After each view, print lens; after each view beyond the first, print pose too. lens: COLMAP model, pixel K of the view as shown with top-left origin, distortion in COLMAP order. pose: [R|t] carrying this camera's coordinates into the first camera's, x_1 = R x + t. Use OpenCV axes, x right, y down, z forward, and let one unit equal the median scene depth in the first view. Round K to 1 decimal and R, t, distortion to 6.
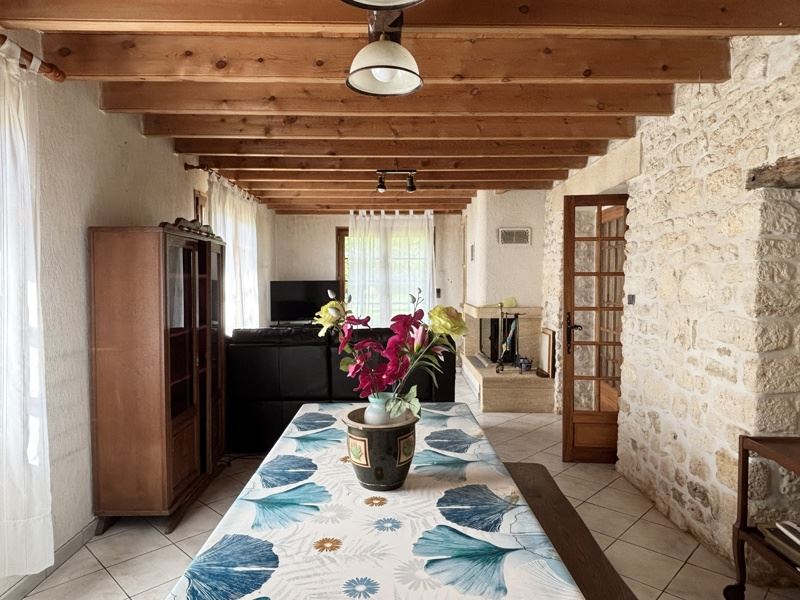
lens RADIAL K [[521.3, 0, 398.9], [0, 521.3, 299.8], [0, 0, 1]] dist [0.006547, -0.016541]
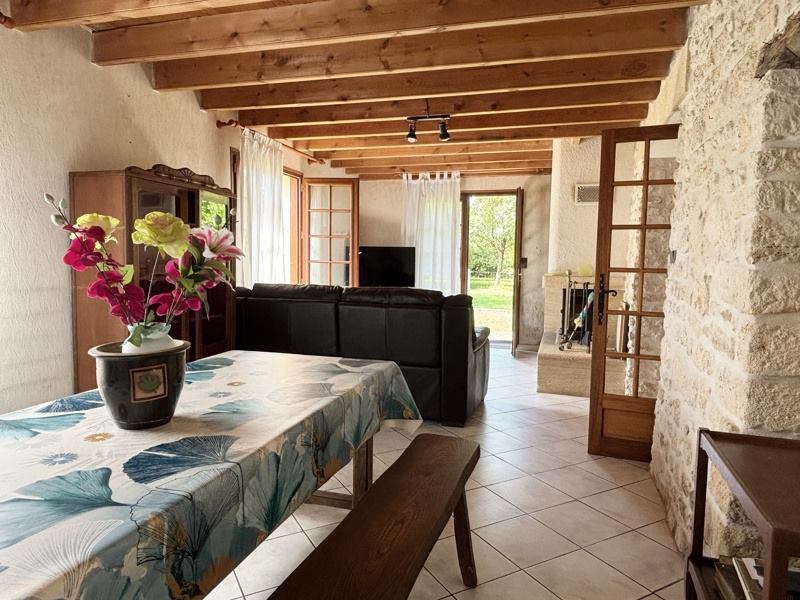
lens RADIAL K [[521.3, 0, 402.5], [0, 521.3, 300.6], [0, 0, 1]] dist [0.006547, -0.016541]
pose [[0.955528, 0.041038, -0.292030, 0.415900], [-0.030048, 0.998665, 0.042023, 0.062760], [0.293364, -0.031379, 0.955486, 0.190729]]
